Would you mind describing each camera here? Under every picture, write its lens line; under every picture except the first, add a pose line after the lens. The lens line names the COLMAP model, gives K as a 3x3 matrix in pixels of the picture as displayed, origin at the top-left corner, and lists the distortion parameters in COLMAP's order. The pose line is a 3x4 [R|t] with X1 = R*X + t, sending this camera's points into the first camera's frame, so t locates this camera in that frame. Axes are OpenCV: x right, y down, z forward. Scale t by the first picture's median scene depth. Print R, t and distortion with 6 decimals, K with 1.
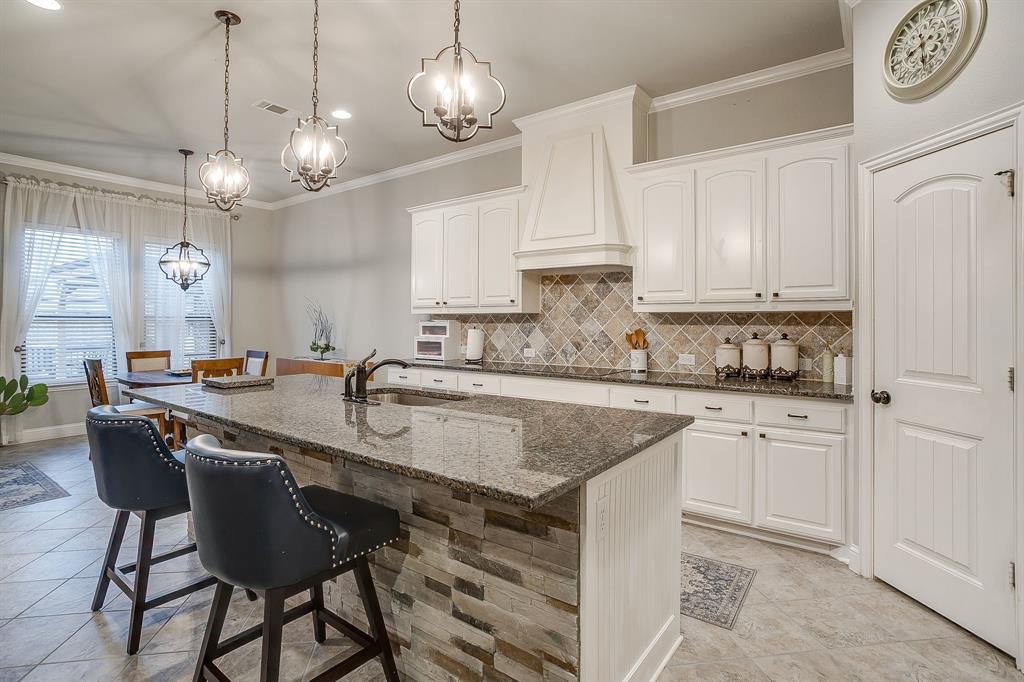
lens RADIAL K [[502.0, 0, 542.3], [0, 502.0, 326.6], [0, 0, 1]] dist [-0.027351, 0.006070]
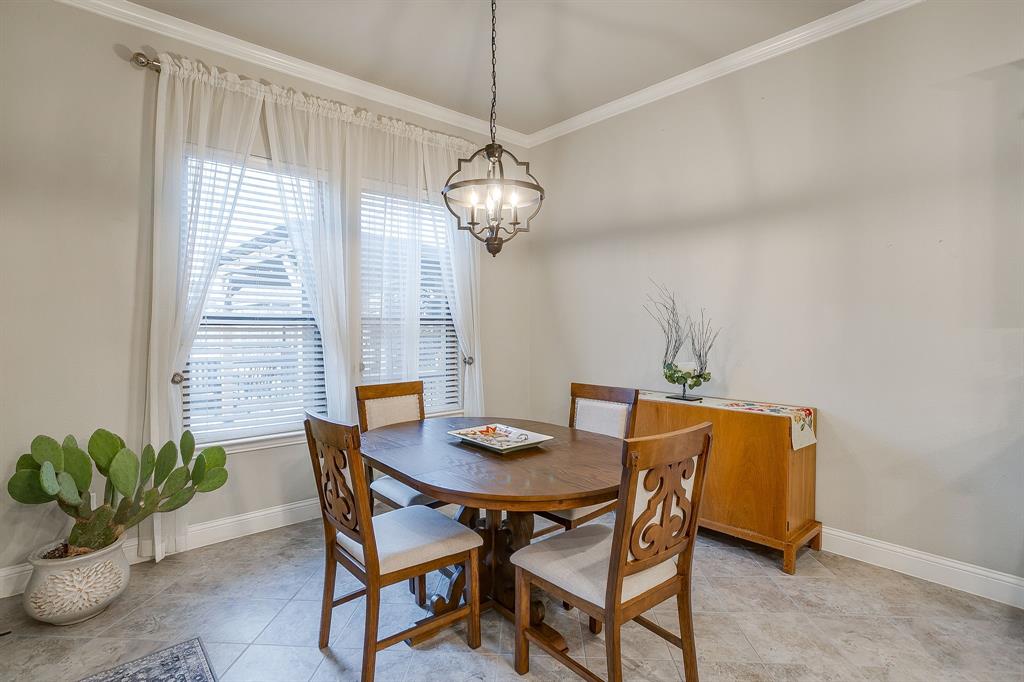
lens RADIAL K [[480.0, 0, 512.7], [0, 480.0, 336.4], [0, 0, 1]] dist [-0.031087, 0.000491]
pose [[0.978100, 0.000100, -0.208136, -0.594077], [0.001759, 0.999960, 0.008747, -0.003623], [0.208129, -0.008922, 0.978061, 0.562812]]
